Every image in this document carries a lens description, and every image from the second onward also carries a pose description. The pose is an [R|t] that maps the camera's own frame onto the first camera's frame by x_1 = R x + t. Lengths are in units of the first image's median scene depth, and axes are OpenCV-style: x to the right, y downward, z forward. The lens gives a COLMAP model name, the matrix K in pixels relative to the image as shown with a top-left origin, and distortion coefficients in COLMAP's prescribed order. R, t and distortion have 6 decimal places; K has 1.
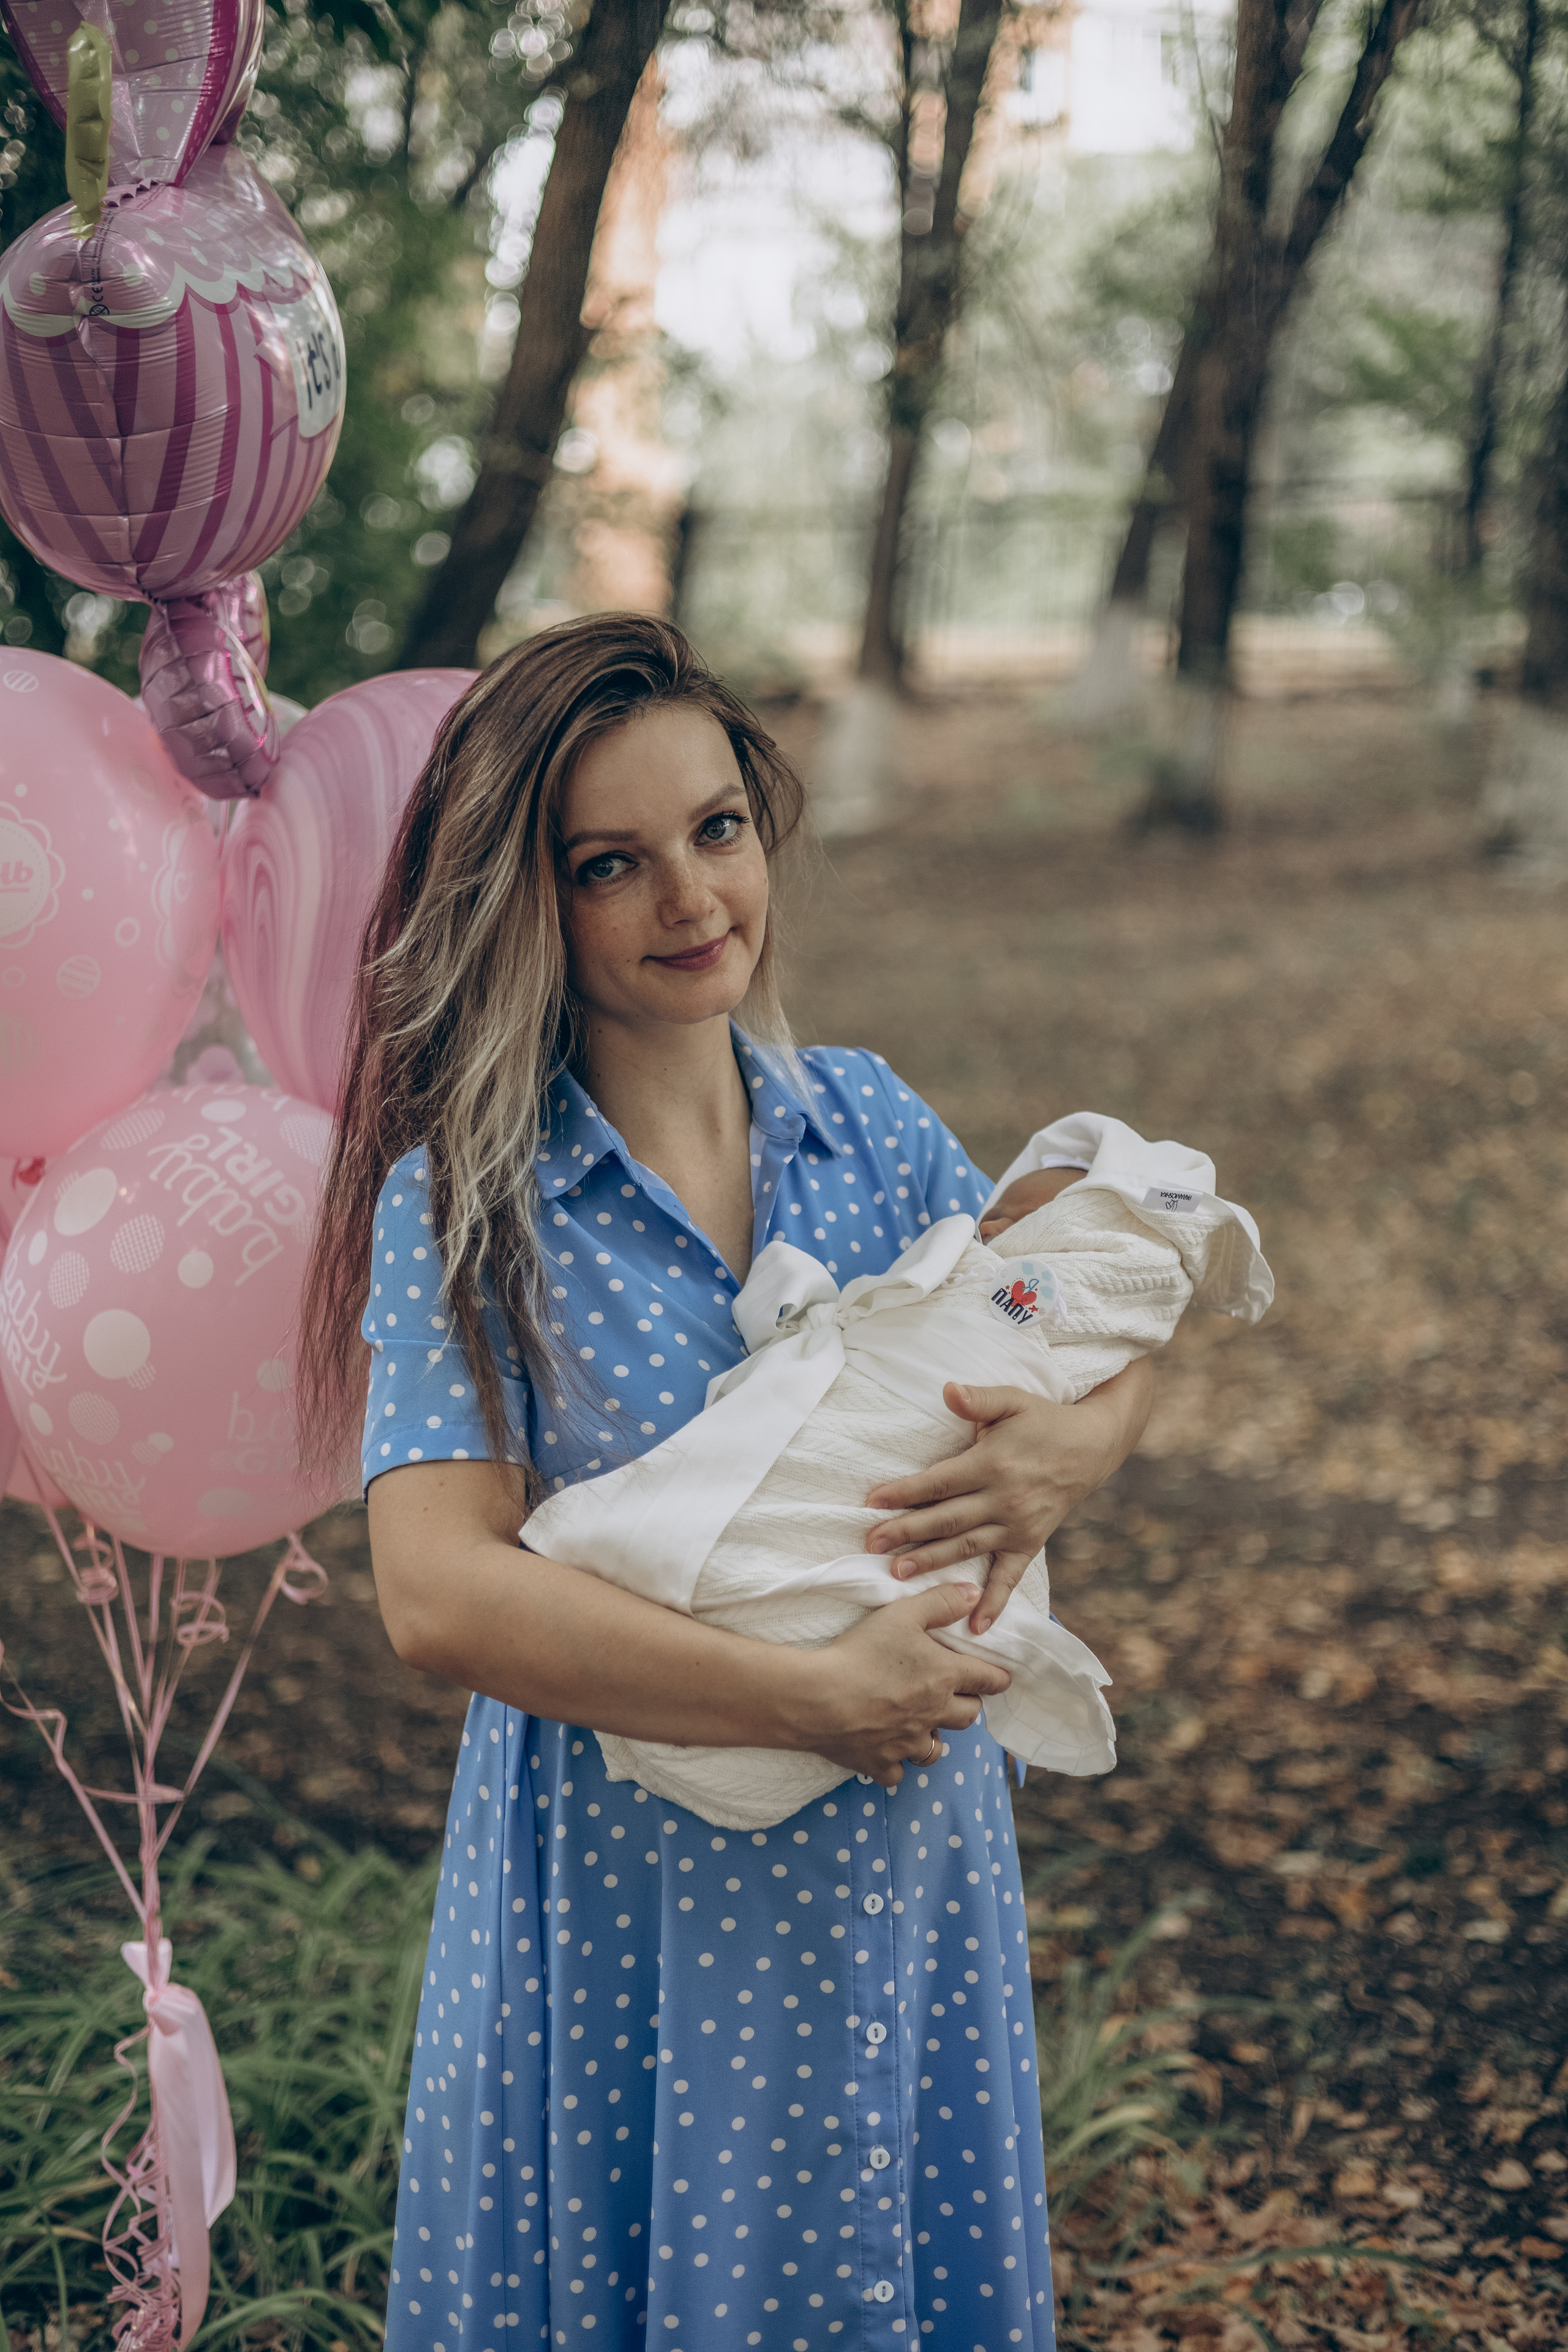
lens RADIAL K [[3283.9, 0, 784.0], [0, 3283.9, 1176.0], [0, 0, 1]] dist [0.024588, -0.053577]
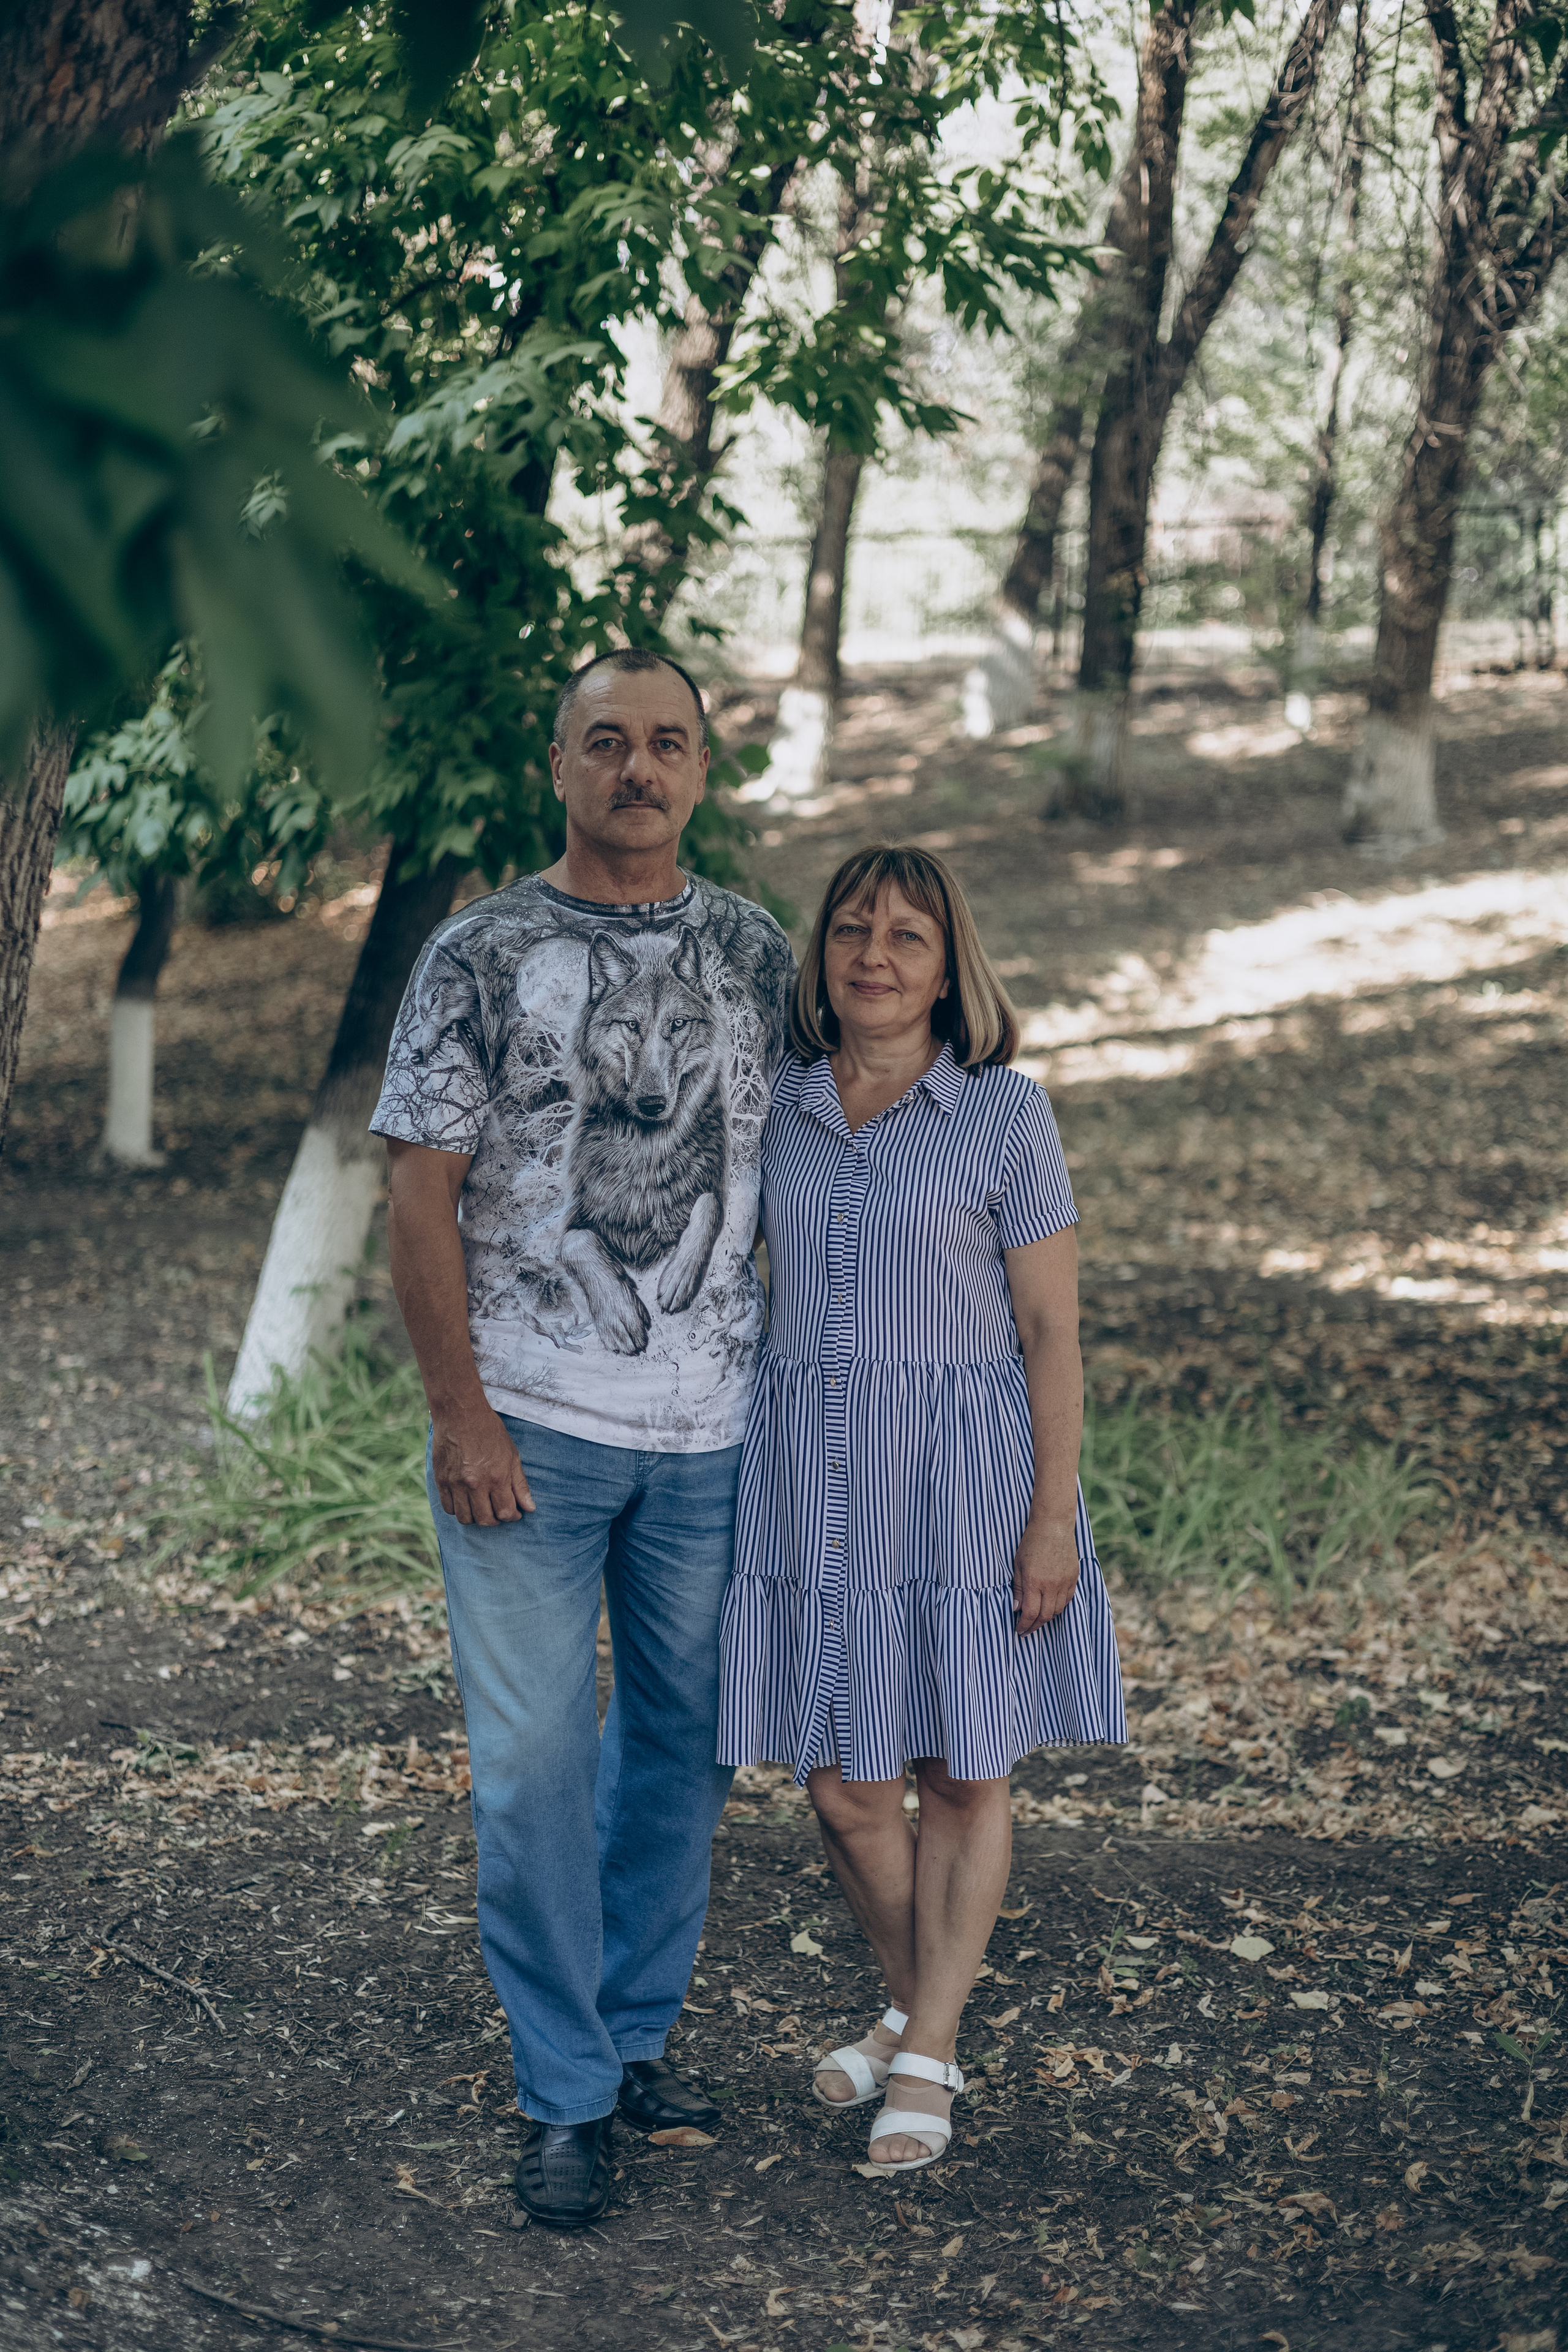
lens RADIAL K [[3301.9, 0, 784.0], [0, 3301.9, 1176.0], [0, 0, 1]] dist [0.009518, 0.021347]
pose [[0.996895, -0.016983, 0.076883, -0.309545], [0.015892, 0.999764, 0.014783, 0.027972], [-0.077116, -0.013516, 0.996931, -0.727442]]
